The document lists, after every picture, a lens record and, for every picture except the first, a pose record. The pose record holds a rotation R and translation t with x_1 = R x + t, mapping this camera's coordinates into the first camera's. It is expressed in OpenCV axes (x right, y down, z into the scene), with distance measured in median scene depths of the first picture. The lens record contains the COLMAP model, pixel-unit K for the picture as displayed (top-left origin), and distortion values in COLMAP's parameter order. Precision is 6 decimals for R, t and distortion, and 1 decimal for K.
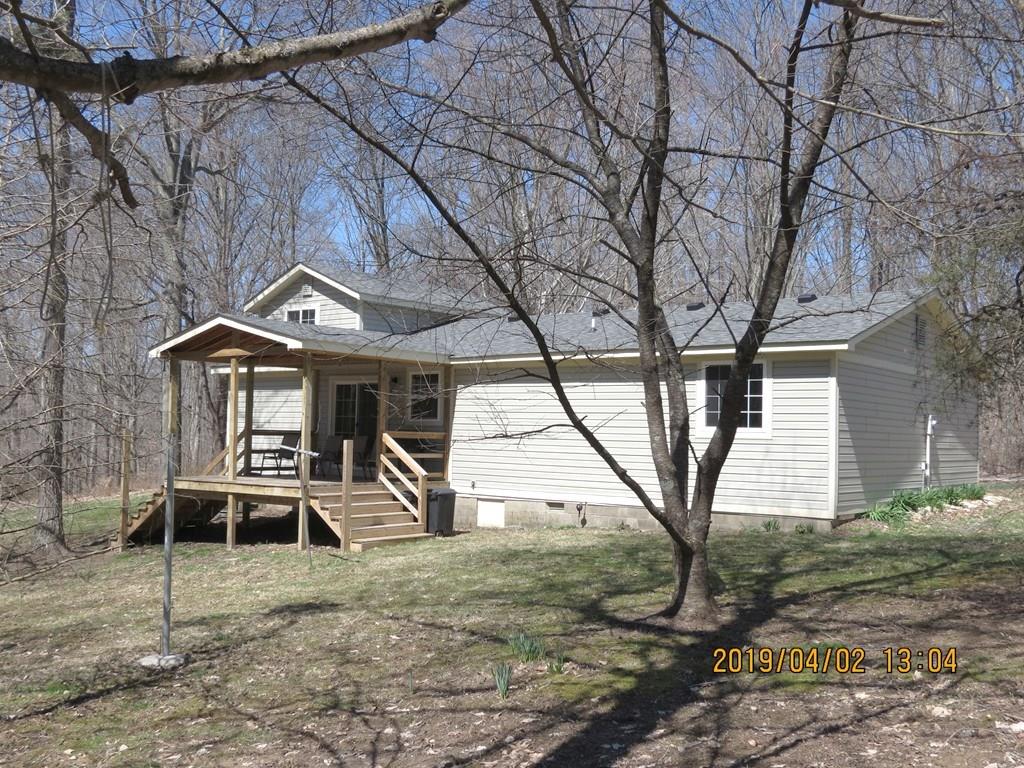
lens RADIAL K [[1075.1, 0, 512.0], [0, 1075.1, 384.0], [0, 0, 1]] dist [-0.062626, 0.000000]
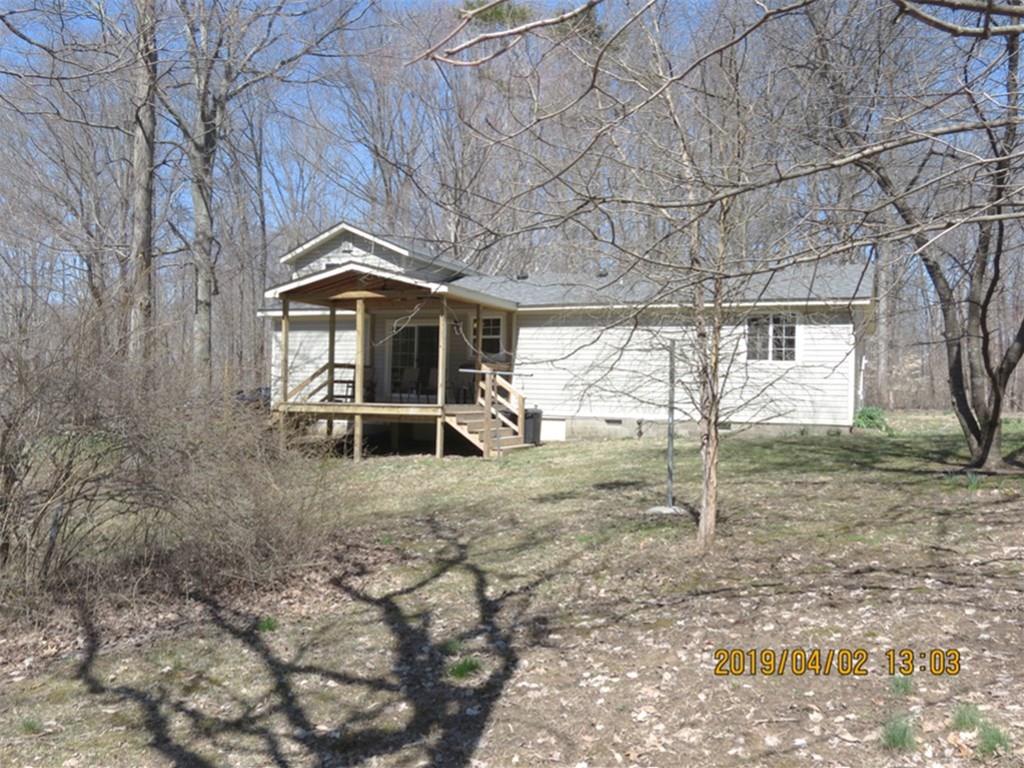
lens RADIAL K [[915.4, 0, 512.4], [0, 915.4, 384.3], [0, 0, 1]] dist [-0.004138, -0.001247]
pose [[0.960964, 0.003808, 0.276647, -0.375861], [-0.015440, 0.999085, 0.039881, 0.025832], [-0.276242, -0.042595, 0.960144, -0.017565]]
